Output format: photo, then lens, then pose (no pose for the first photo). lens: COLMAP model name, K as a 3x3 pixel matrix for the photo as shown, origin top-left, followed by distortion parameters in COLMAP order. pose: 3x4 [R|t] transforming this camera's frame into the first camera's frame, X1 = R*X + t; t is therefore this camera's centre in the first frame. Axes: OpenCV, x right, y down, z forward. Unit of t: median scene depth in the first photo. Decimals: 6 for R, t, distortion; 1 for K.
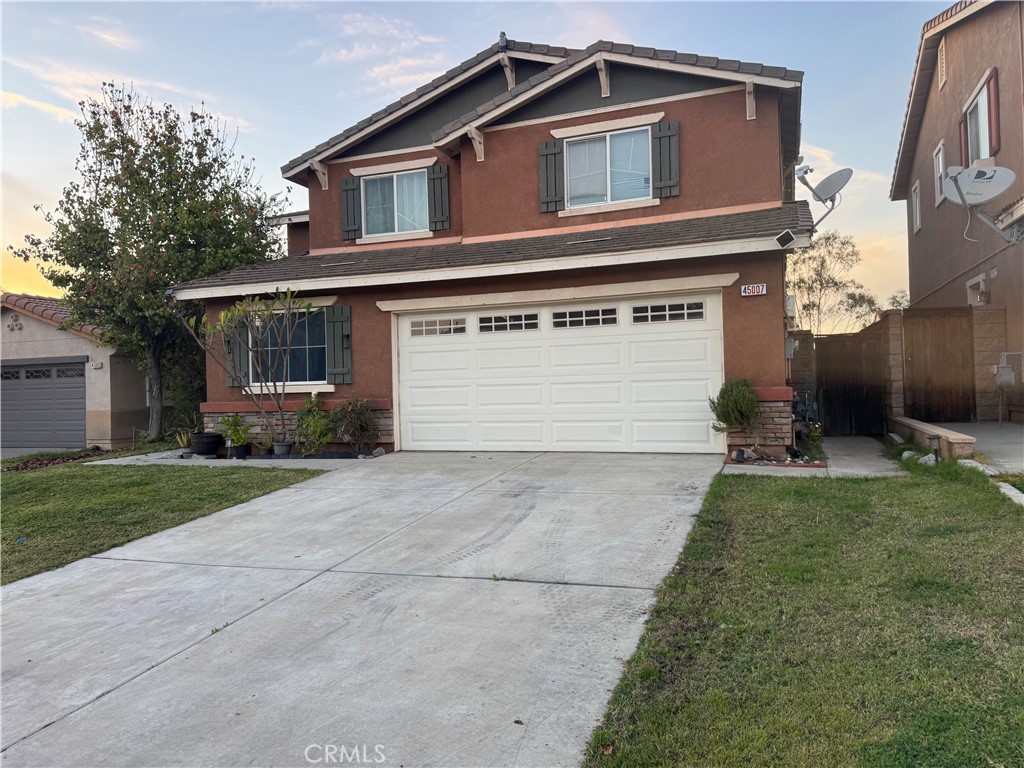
lens RADIAL K [[717.8, 0, 501.2], [0, 717.8, 380.8], [0, 0, 1]] dist [0.068931, -0.068605]
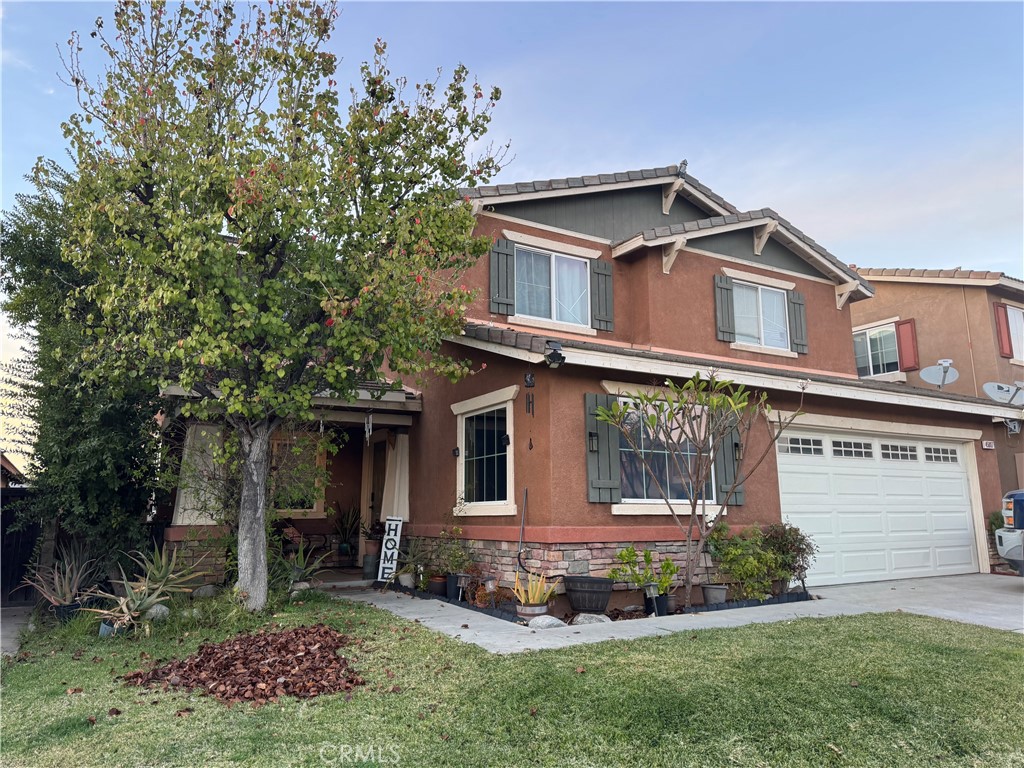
lens RADIAL K [[717.8, 0, 507.5], [0, 717.8, 381.0], [0, 0, 1]] dist [0.068931, -0.068605]
pose [[0.619784, 0.165606, 0.767100, -0.953357], [-0.014978, 0.979799, -0.199423, 0.031124], [-0.784629, 0.112109, 0.609745, 0.660683]]
